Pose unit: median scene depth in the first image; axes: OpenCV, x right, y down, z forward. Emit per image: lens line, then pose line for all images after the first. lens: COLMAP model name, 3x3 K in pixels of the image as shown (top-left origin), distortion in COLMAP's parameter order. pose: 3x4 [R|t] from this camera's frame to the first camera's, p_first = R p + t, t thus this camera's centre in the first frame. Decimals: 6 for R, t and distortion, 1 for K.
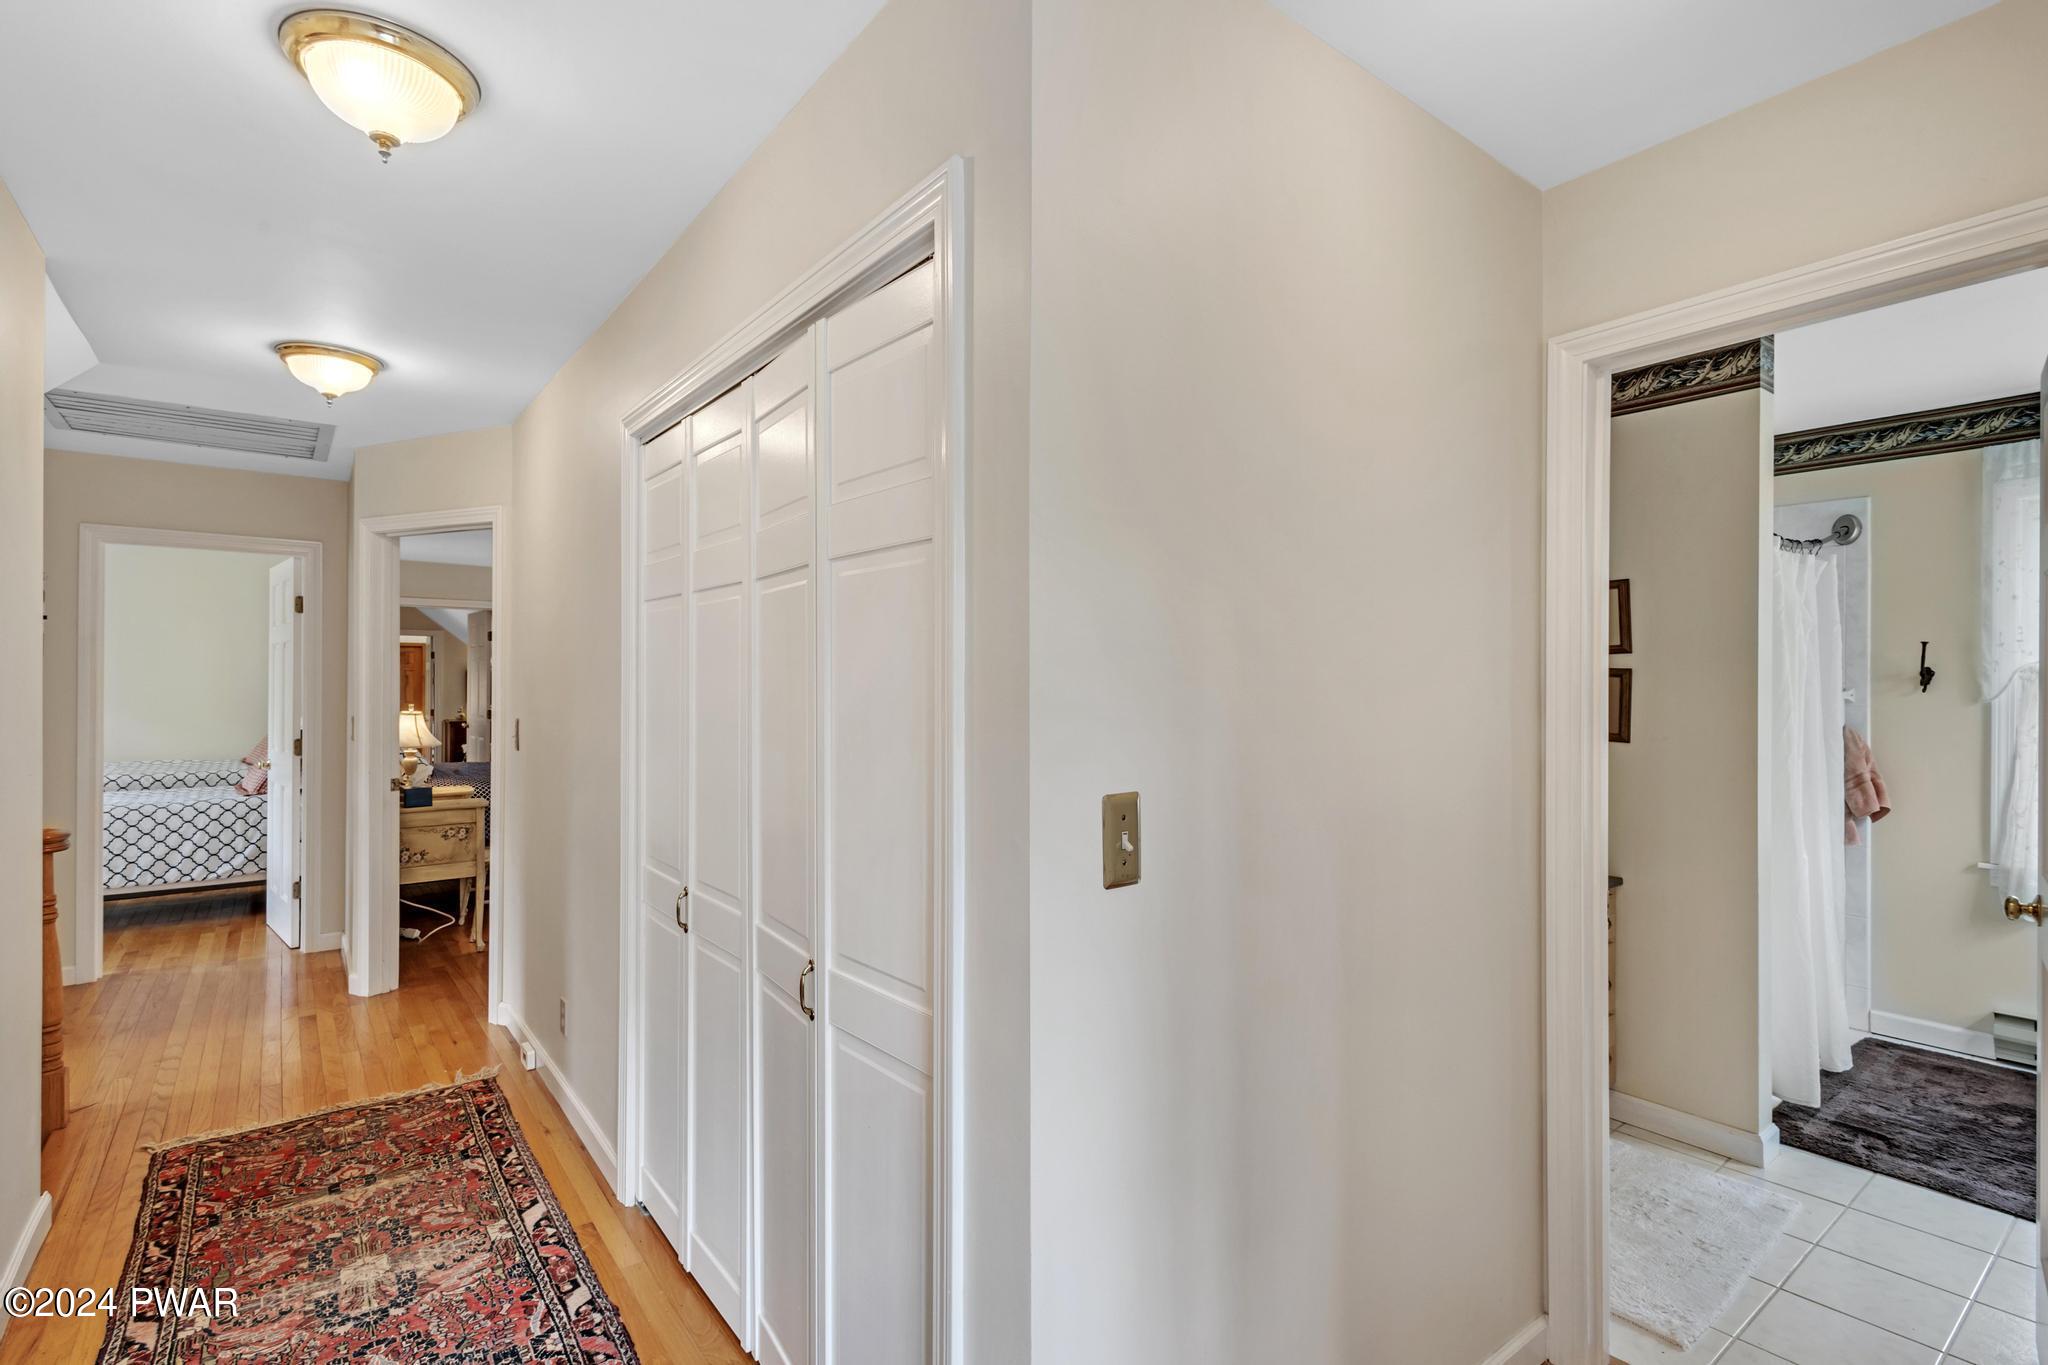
lens RADIAL K [[968.8, 0, 1024.0], [0, 968.8, 682.5], [0, 0, 1]] dist [0.003908, 0.000259]
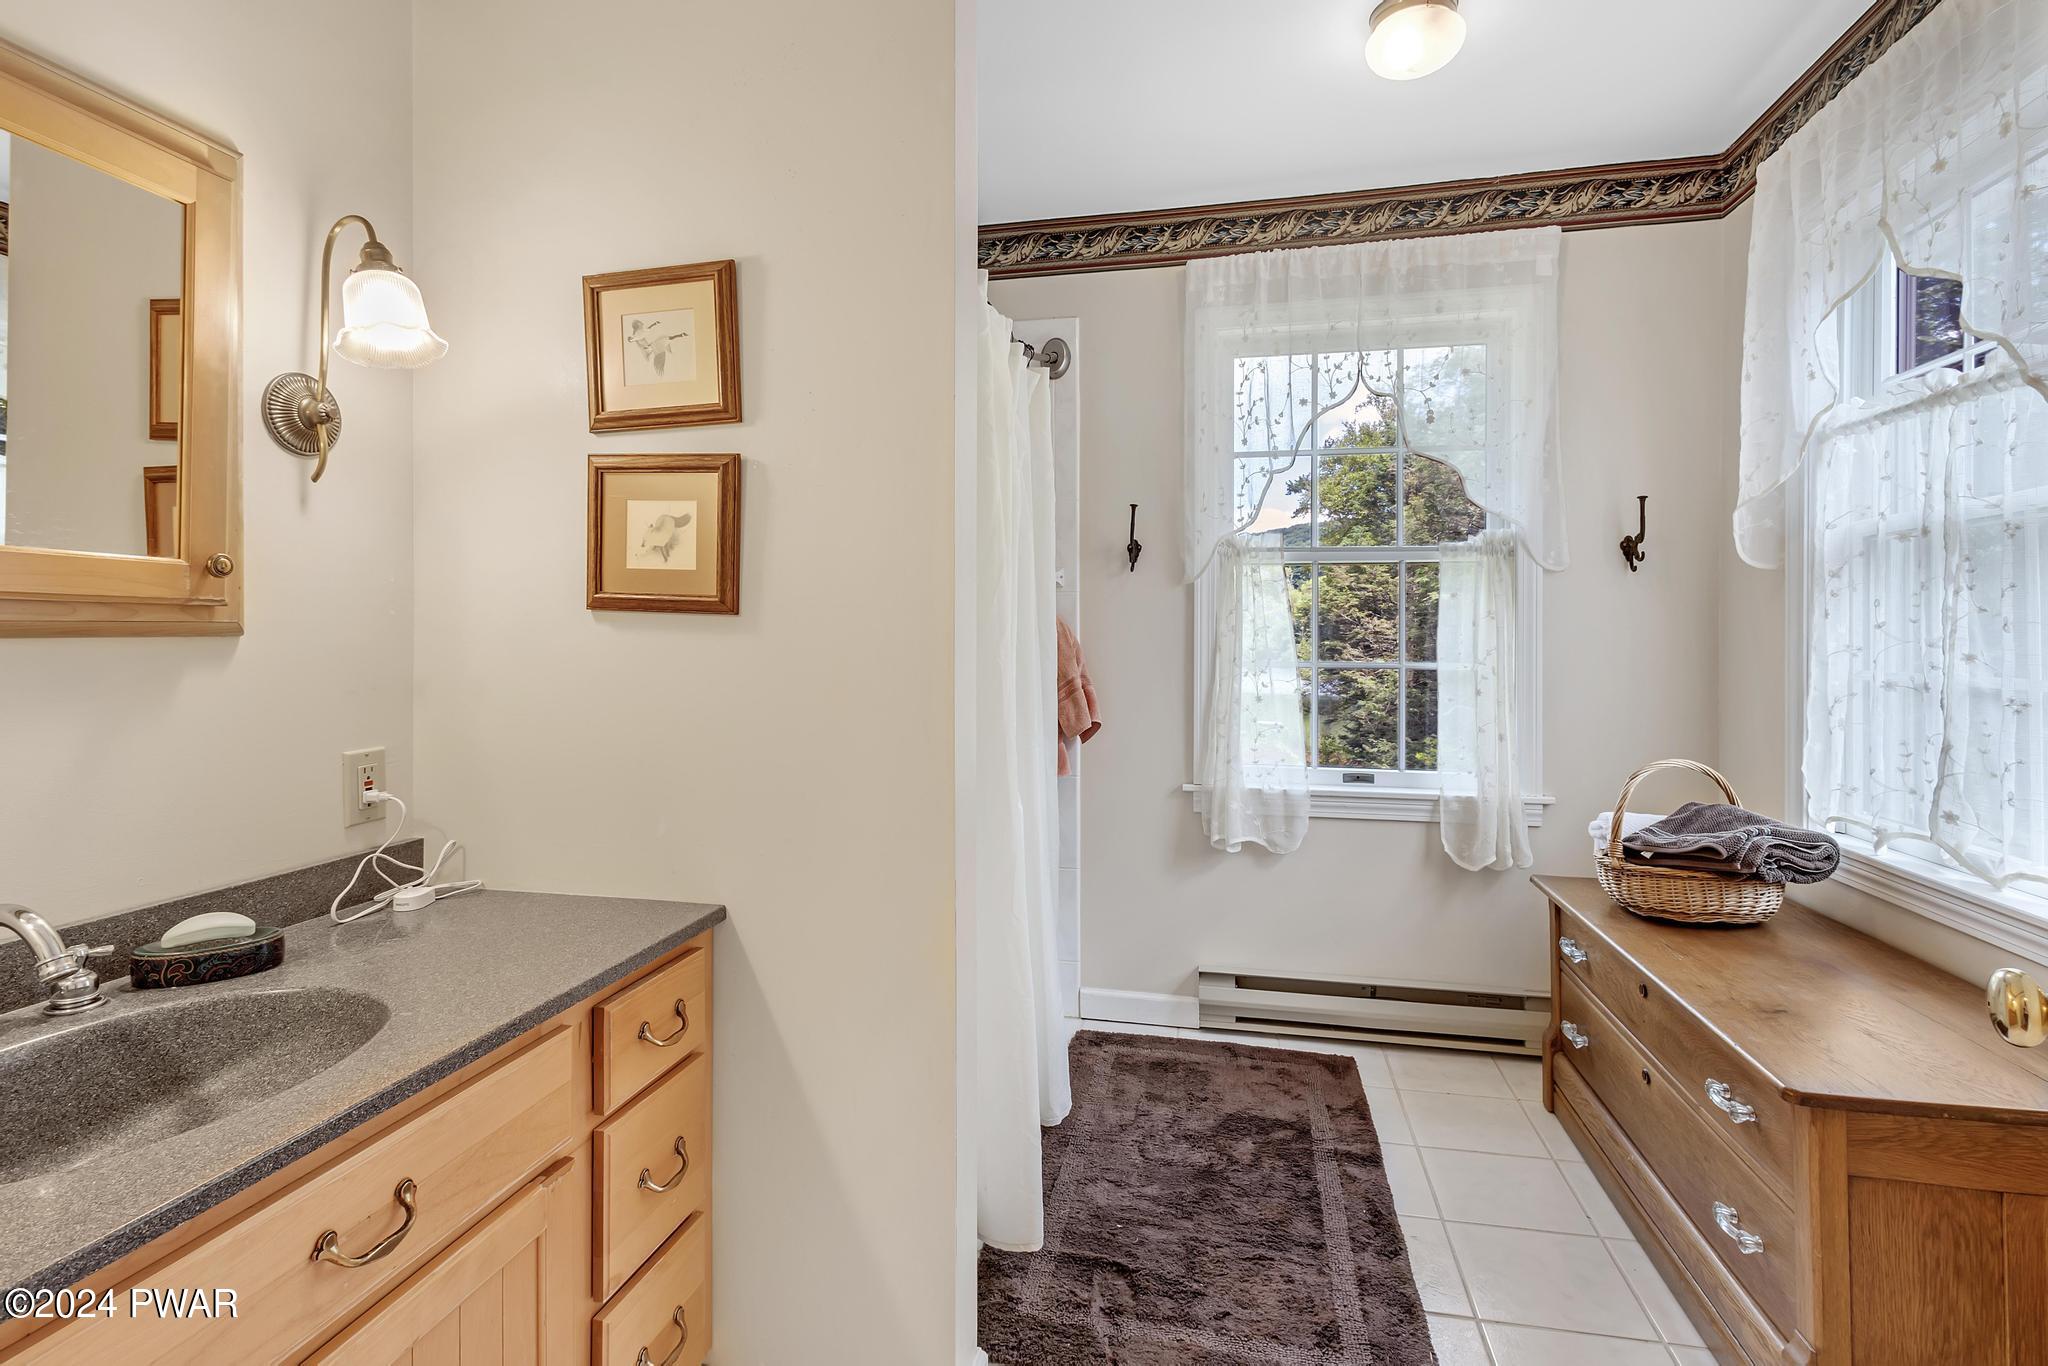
lens RADIAL K [[979.9, 0, 1027.6], [0, 979.9, 635.6], [0, 0, 1]] dist [0.004787, 0.000130]
pose [[0.761818, -0.002466, 0.647787, 0.383244], [0.002005, 0.999997, 0.001448, 0.065204], [-0.647788, 0.000195, 0.761821, 0.495036]]
